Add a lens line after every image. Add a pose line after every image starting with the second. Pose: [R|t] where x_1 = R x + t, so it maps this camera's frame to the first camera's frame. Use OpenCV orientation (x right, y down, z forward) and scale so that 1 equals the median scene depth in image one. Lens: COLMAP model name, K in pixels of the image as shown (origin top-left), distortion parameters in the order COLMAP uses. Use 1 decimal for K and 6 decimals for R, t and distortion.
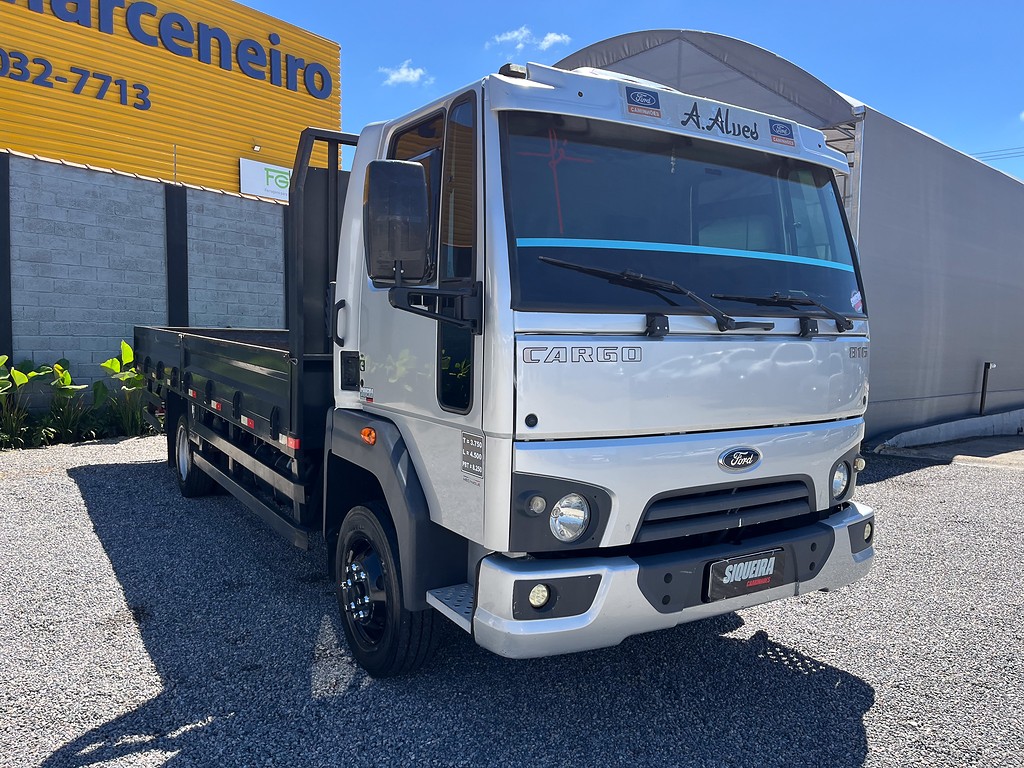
lens RADIAL K [[770.8, 0, 511.4], [0, 770.8, 379.6], [0, 0, 1]] dist [0.069655, -0.105330]
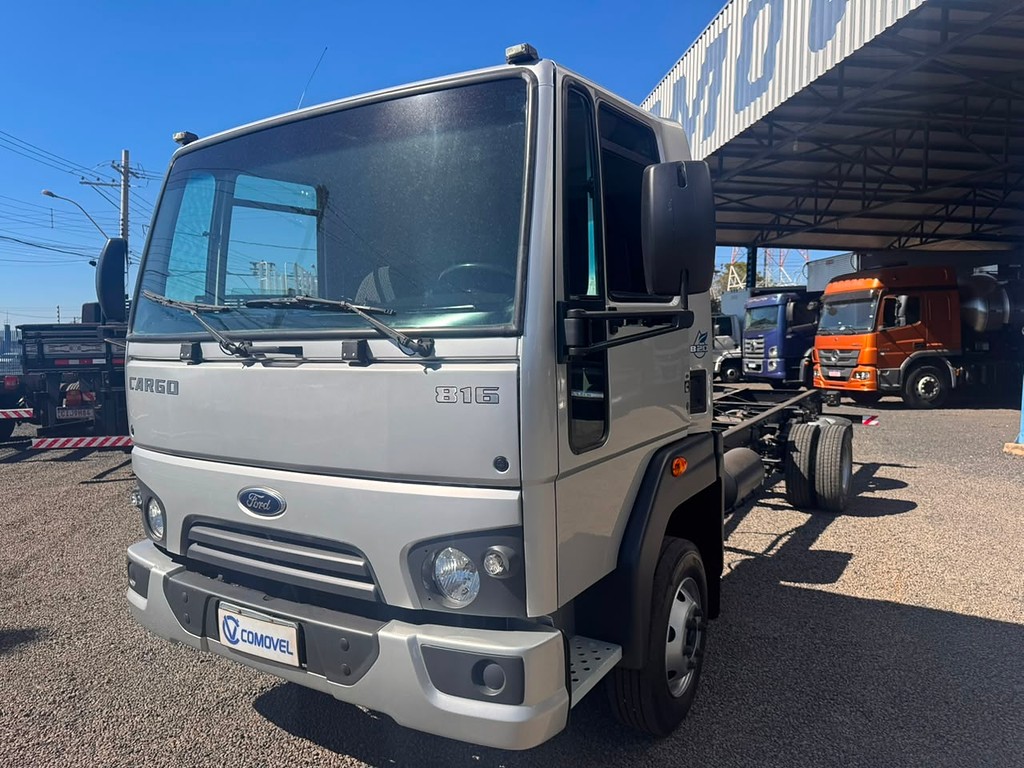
lens RADIAL K [[767.4, 0, 512.0], [0, 767.4, 384.0], [0, 0, 1]] dist [0.091201, -0.135175]
pose [[0.431990, 0.030088, -0.901376, 1.174503], [-0.030805, 0.999352, 0.018595, -0.054033], [0.901352, 0.019734, 0.432637, 0.853585]]
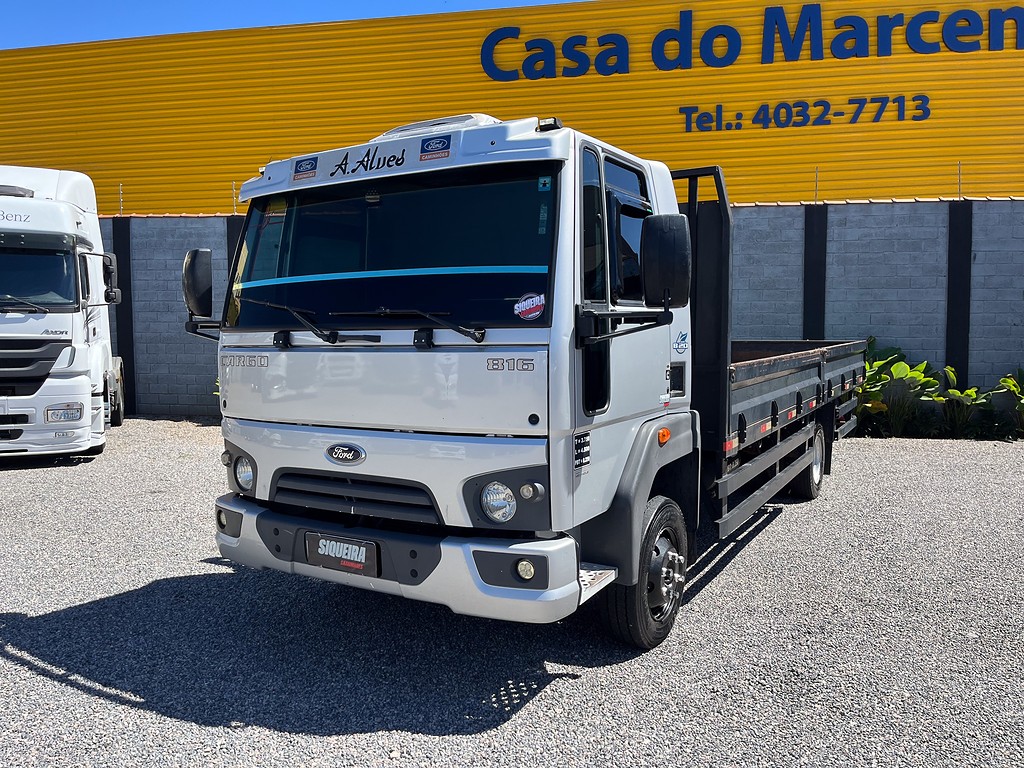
lens RADIAL K [[767.4, 0, 512.0], [0, 767.4, 384.0], [0, 0, 1]] dist [0.091201, -0.135175]
pose [[0.448617, 0.034165, -0.893071, 1.397270], [-0.041561, 0.998985, 0.017339, -0.030764], [0.892757, 0.029339, 0.449581, 0.685342]]
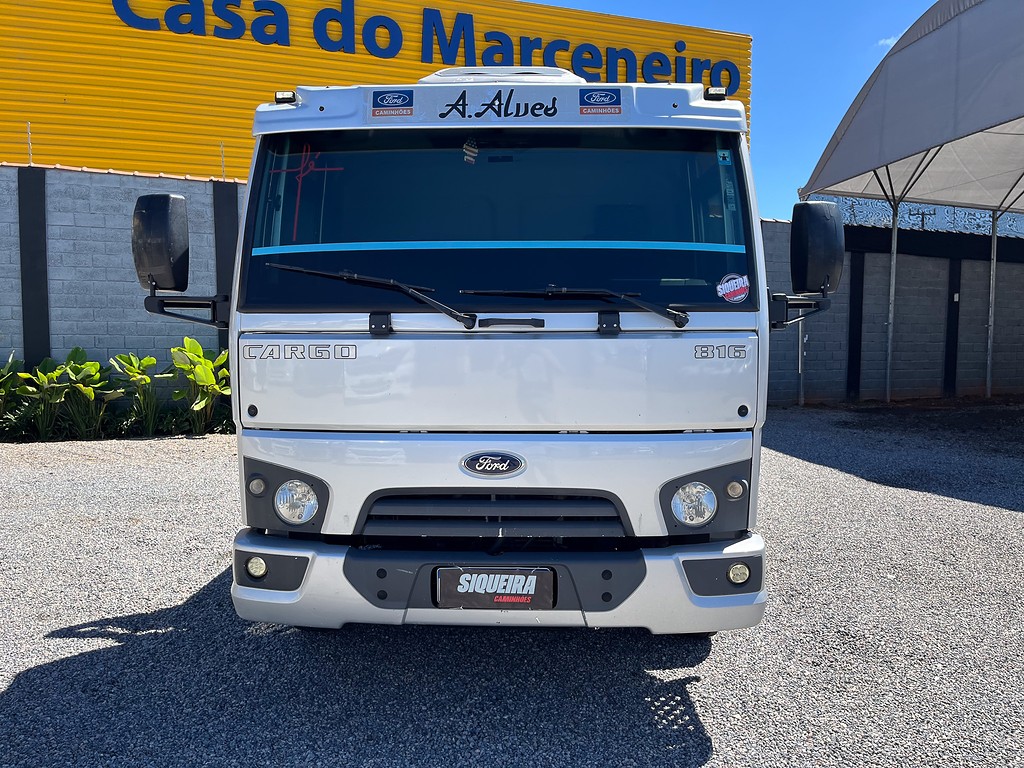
lens RADIAL K [[770.8, 0, 511.4], [0, 770.8, 379.6], [0, 0, 1]] dist [0.069655, -0.105330]
pose [[0.827989, 0.022448, -0.560295, 0.814225], [-0.021951, 0.999730, 0.007615, -0.007231], [0.560315, 0.005994, 0.828258, 0.232913]]
